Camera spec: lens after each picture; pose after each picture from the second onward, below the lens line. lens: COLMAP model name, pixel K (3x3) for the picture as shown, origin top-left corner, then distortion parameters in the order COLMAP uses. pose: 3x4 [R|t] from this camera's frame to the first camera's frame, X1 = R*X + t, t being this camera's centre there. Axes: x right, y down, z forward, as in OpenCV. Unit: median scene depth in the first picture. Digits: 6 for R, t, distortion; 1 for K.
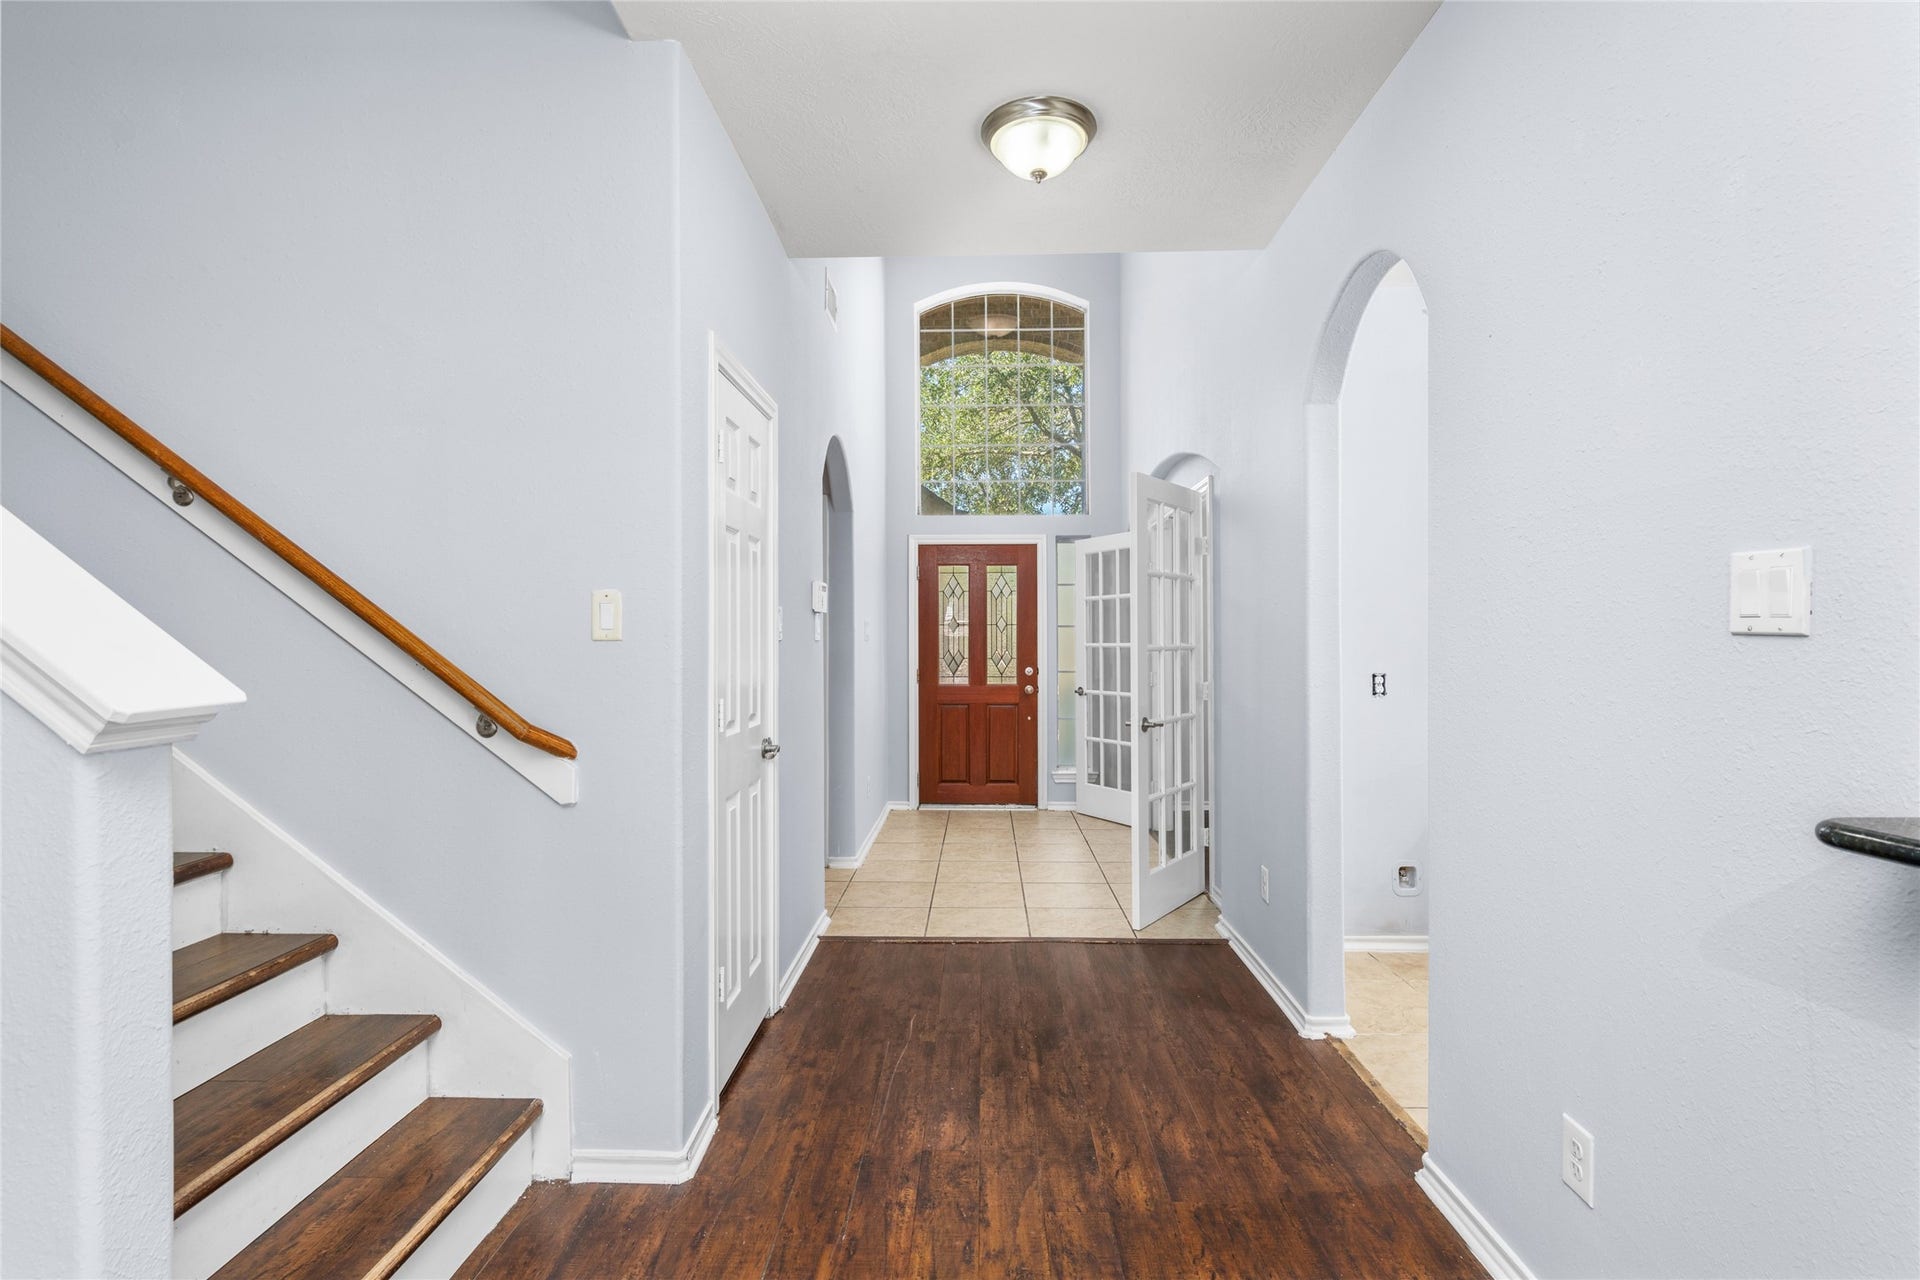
lens RADIAL K [[885.0, 0, 965.8], [0, 885.0, 638.8], [0, 0, 1]] dist [-0.000640, 0.003492]
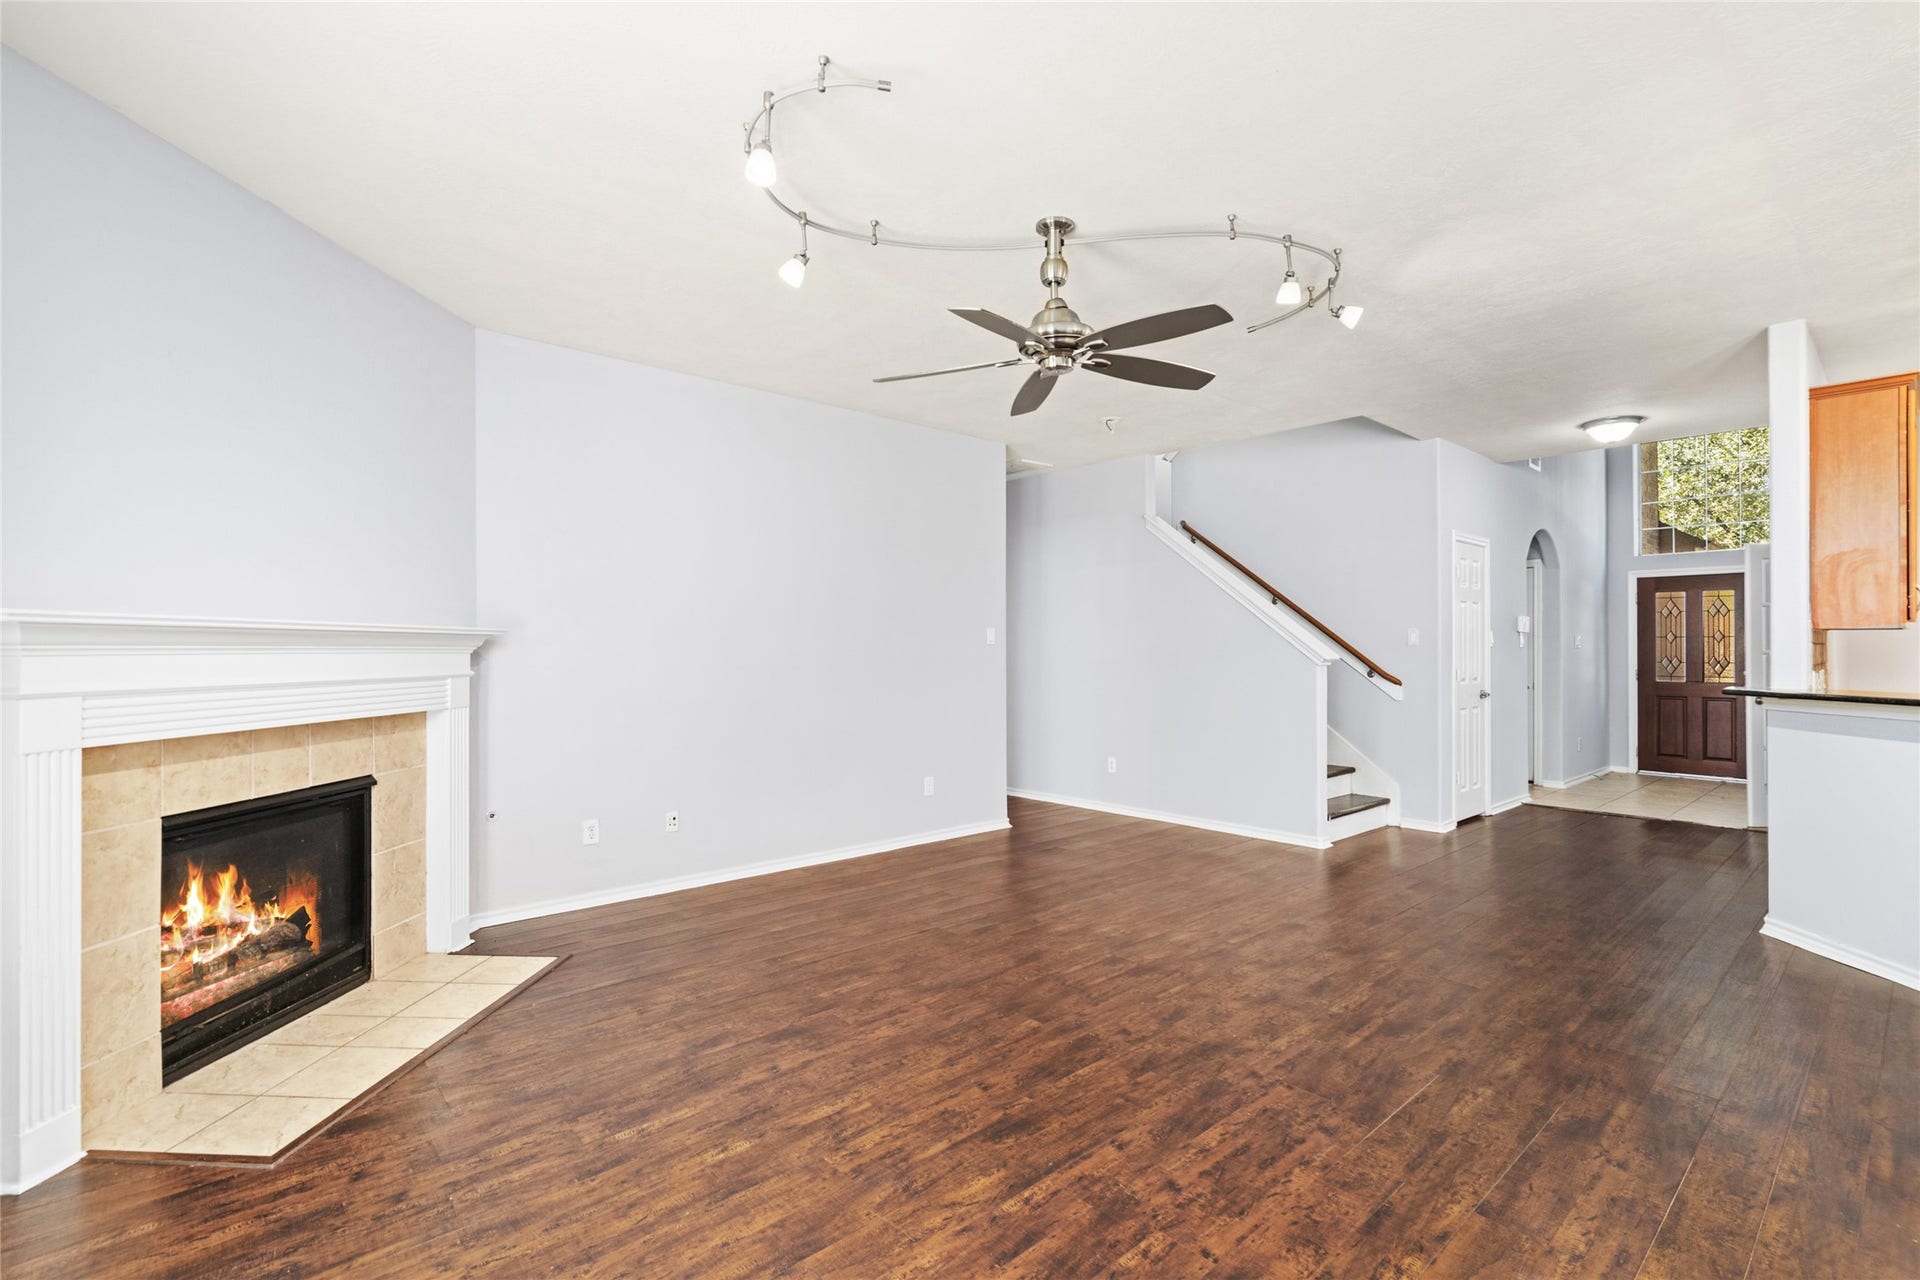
lens RADIAL K [[885.0, 0, 946.5], [0, 885.0, 642.6], [0, 0, 1]] dist [-0.000640, 0.003492]
pose [[0.673864, 0.000526, -0.738855, 0.239266], [-0.005925, 0.999971, -0.004691, 0.005227], [0.738831, 0.007539, 0.673848, -0.704075]]
